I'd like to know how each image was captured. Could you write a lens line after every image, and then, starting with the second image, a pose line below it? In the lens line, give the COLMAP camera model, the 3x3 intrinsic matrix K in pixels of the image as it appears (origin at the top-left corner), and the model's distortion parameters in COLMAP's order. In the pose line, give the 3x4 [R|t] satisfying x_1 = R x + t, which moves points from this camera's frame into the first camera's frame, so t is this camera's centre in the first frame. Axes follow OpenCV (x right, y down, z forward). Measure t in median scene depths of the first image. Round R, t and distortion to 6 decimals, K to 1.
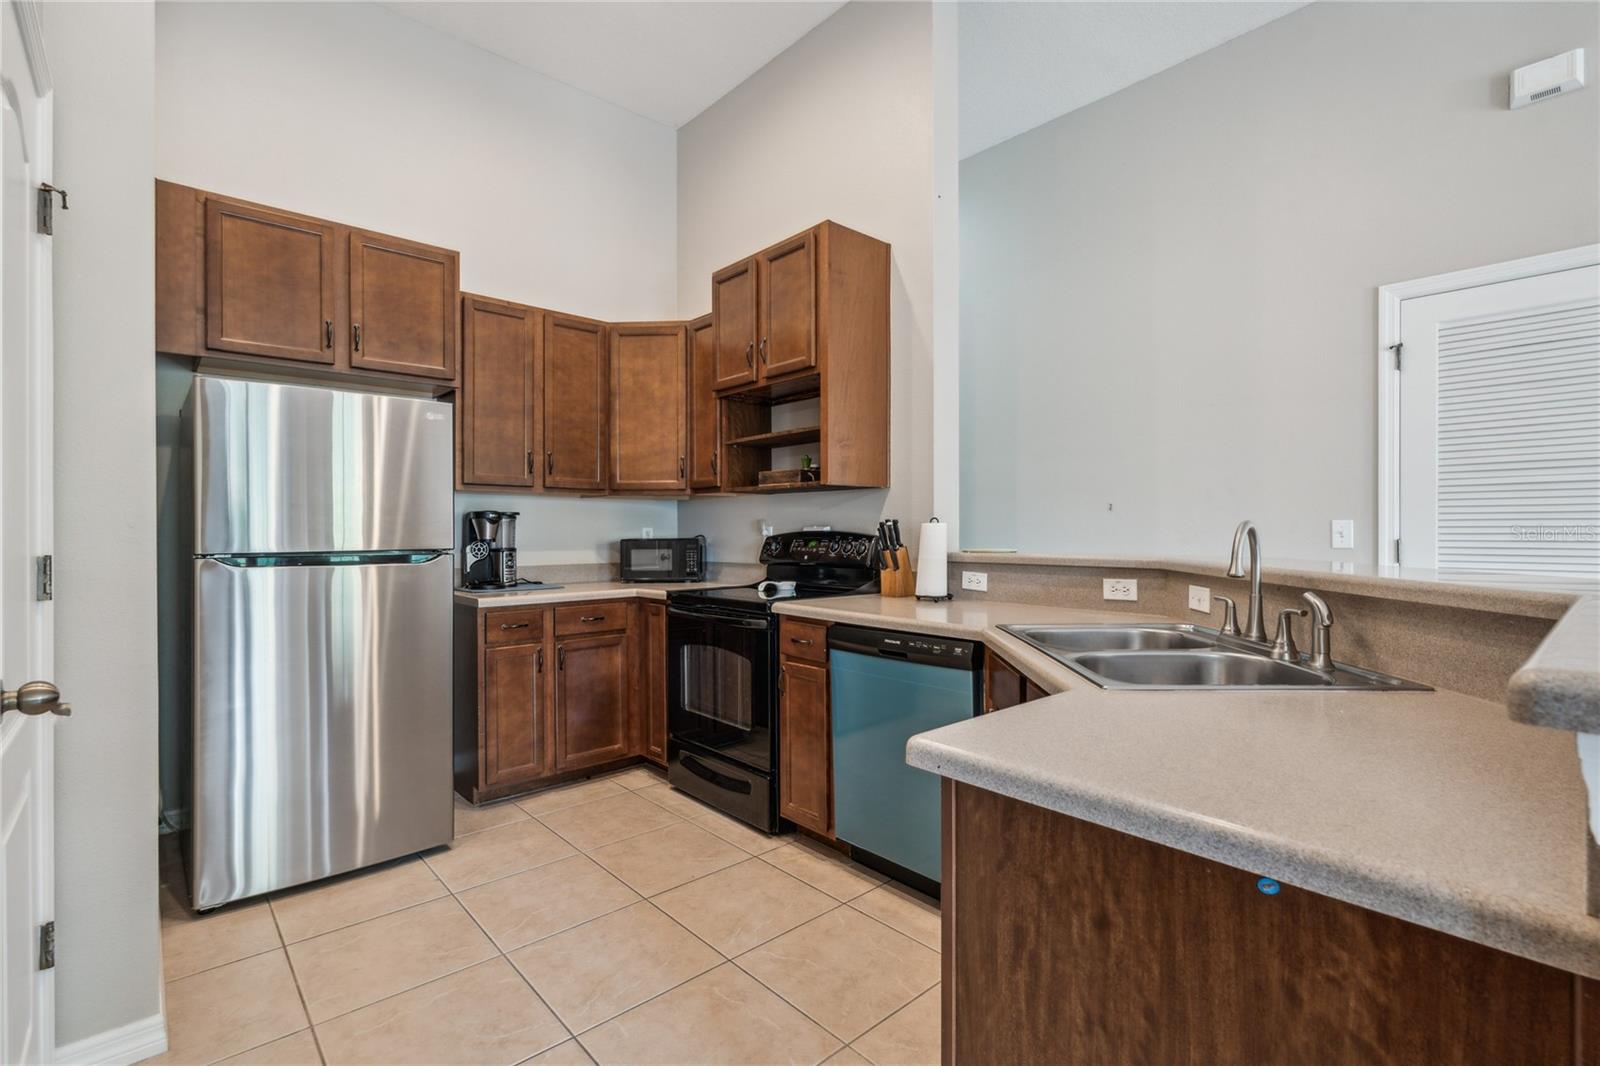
lens RADIAL K [[732.6, 0, 800.0], [0, 732.6, 533.0], [0, 0, 1]] dist [-0.002797, -0.000333]
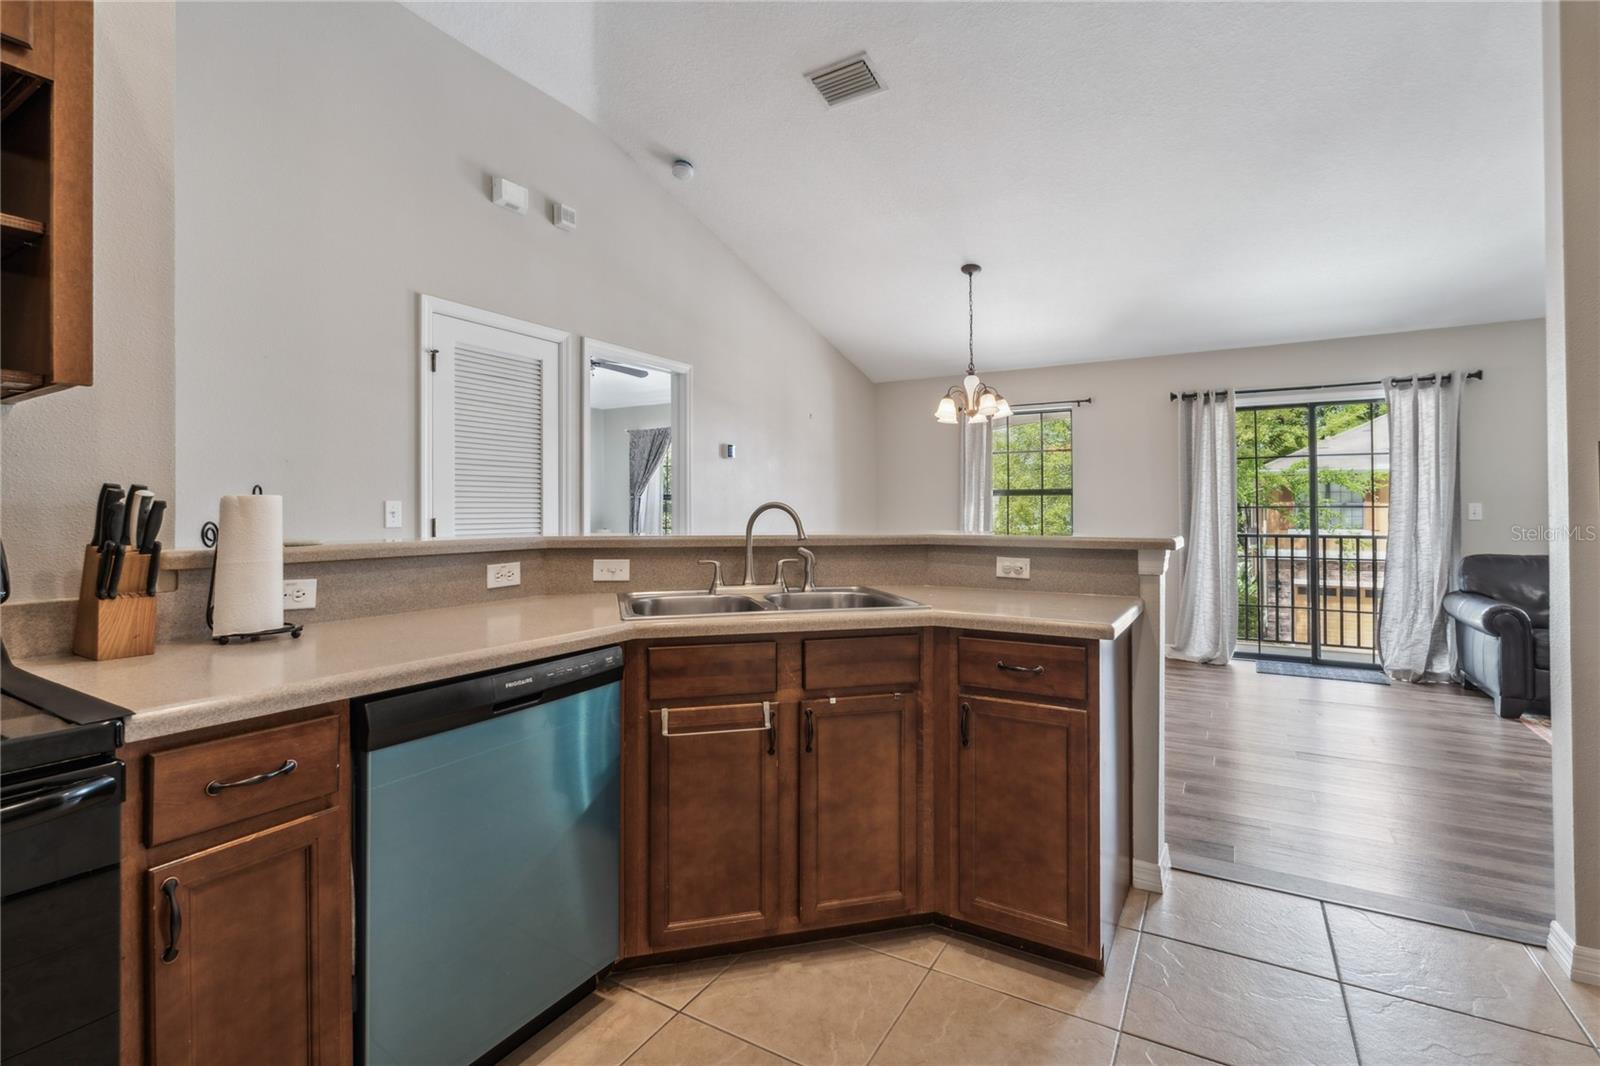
lens RADIAL K [[740.3, 0, 805.5], [0, 740.3, 501.6], [0, 0, 1]] dist [0.000233, 0.000222]
pose [[-0.317257, 0.012494, 0.948257, -0.465906], [0.005117, 0.999921, -0.011462, -0.000934], [-0.948326, 0.001216, -0.317296, 0.793771]]
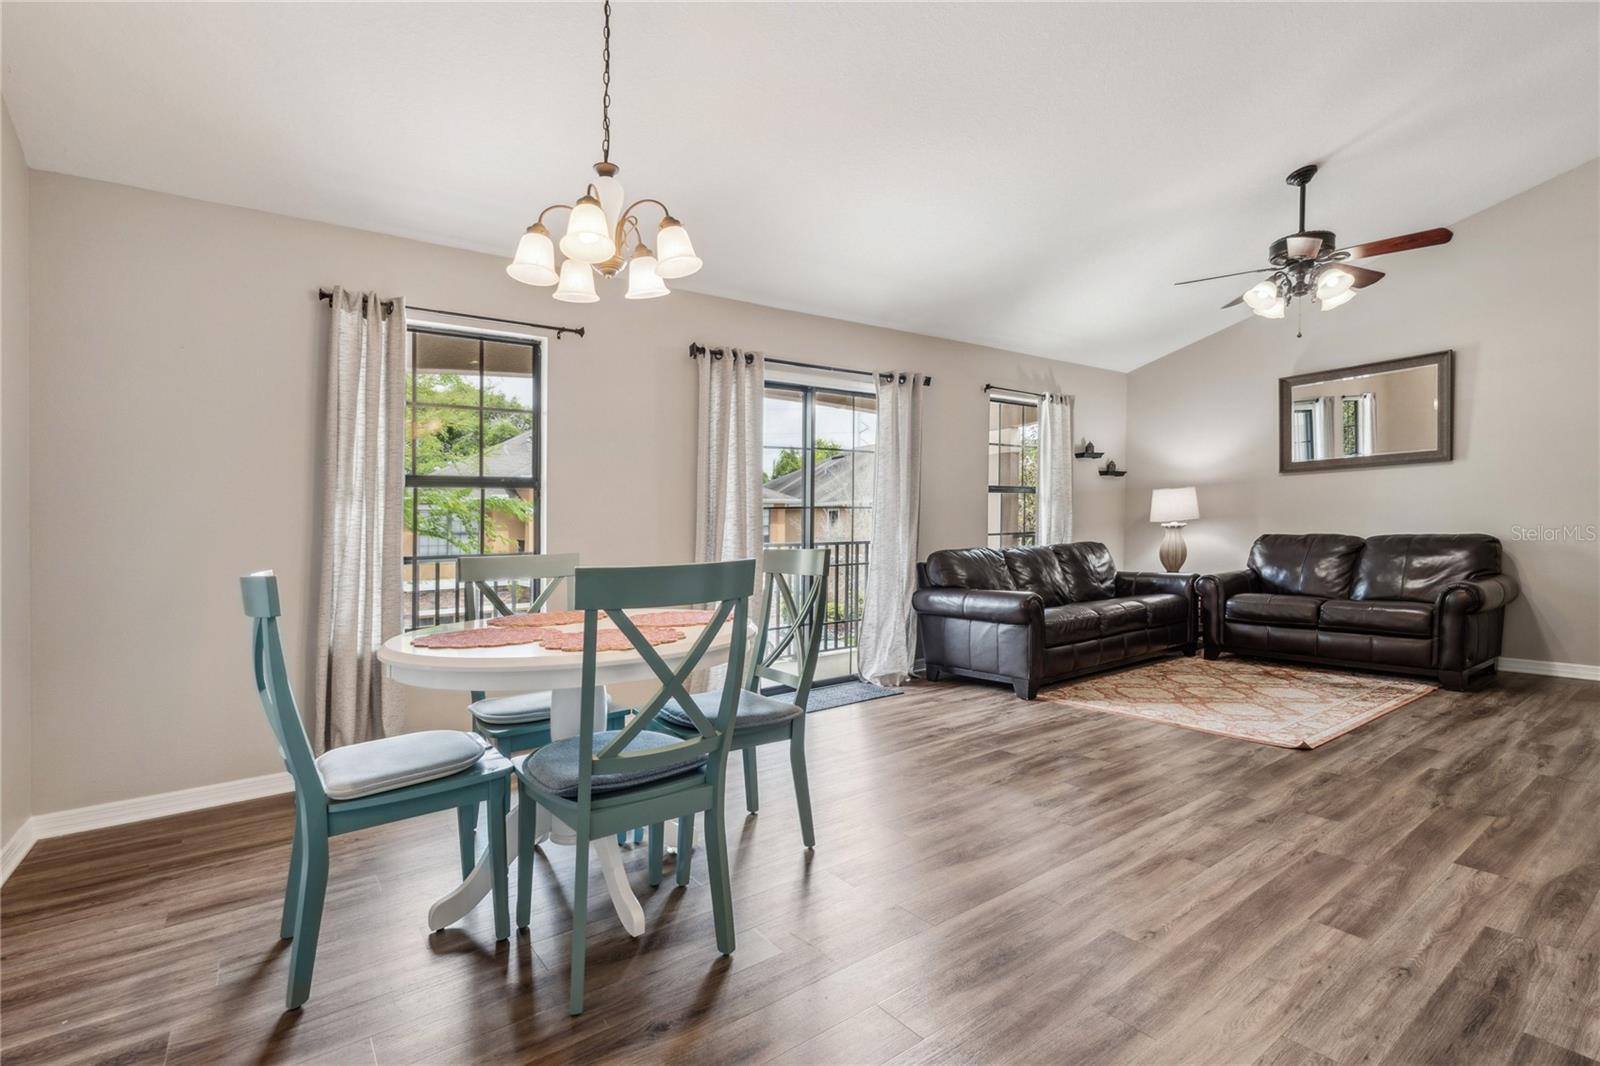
lens RADIAL K [[737.4, 0, 807.8], [0, 737.4, 564.6], [0, 0, 1]] dist [0.000330, 0.000042]
pose [[-0.995672, 0.023998, 0.089784, 0.826017], [0.028720, 0.998251, 0.051681, 0.039621], [-0.088387, 0.054036, -0.994619, 0.597937]]
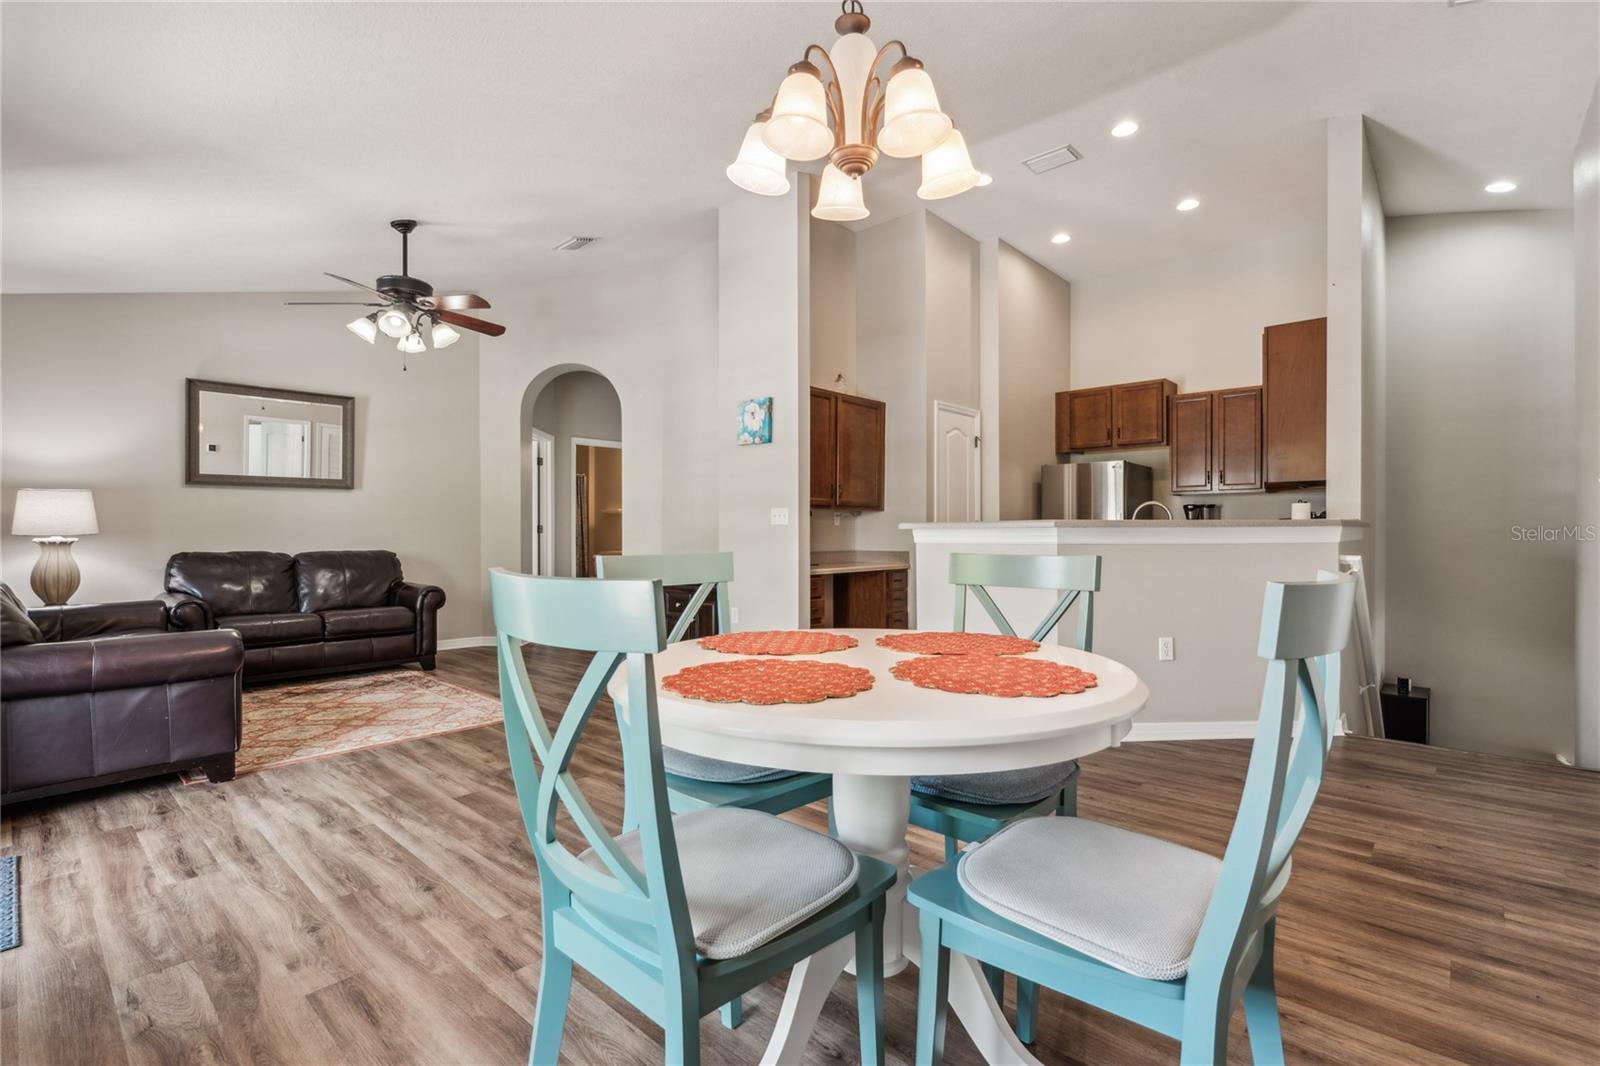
lens RADIAL K [[741.0, 0, 807.8], [0, 741.0, 531.3], [0, 0, 1]] dist [0.001608, -0.000748]
pose [[0.108981, 0.001281, -0.994043, 1.701161], [0.000862, 0.999999, 0.001383, 0.045593], [0.994043, -0.001008, 0.108980, -0.253340]]
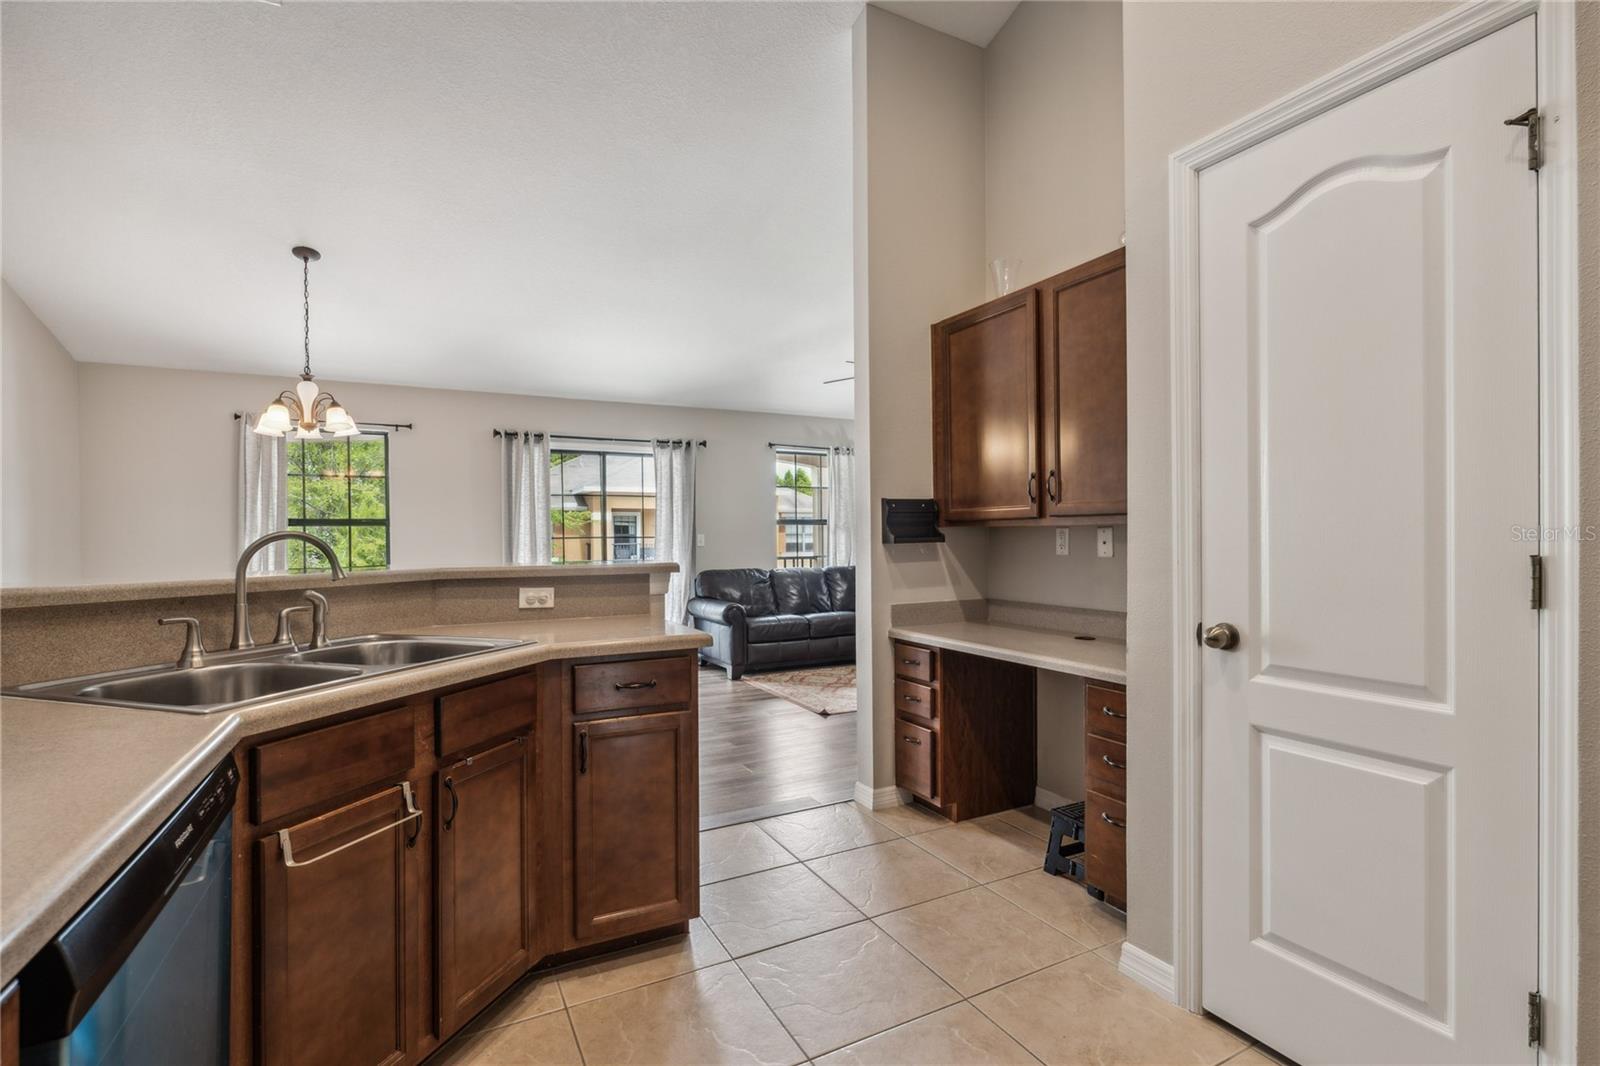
lens RADIAL K [[740.5, 0, 799.9], [0, 740.5, 540.9], [0, 0, 1]] dist [-0.001358, -0.000187]
pose [[-0.969733, 0.009664, 0.243976, -0.224555], [0.011749, 0.999906, 0.007092, -0.001294], [-0.243885, 0.009743, -0.969755, 1.057263]]
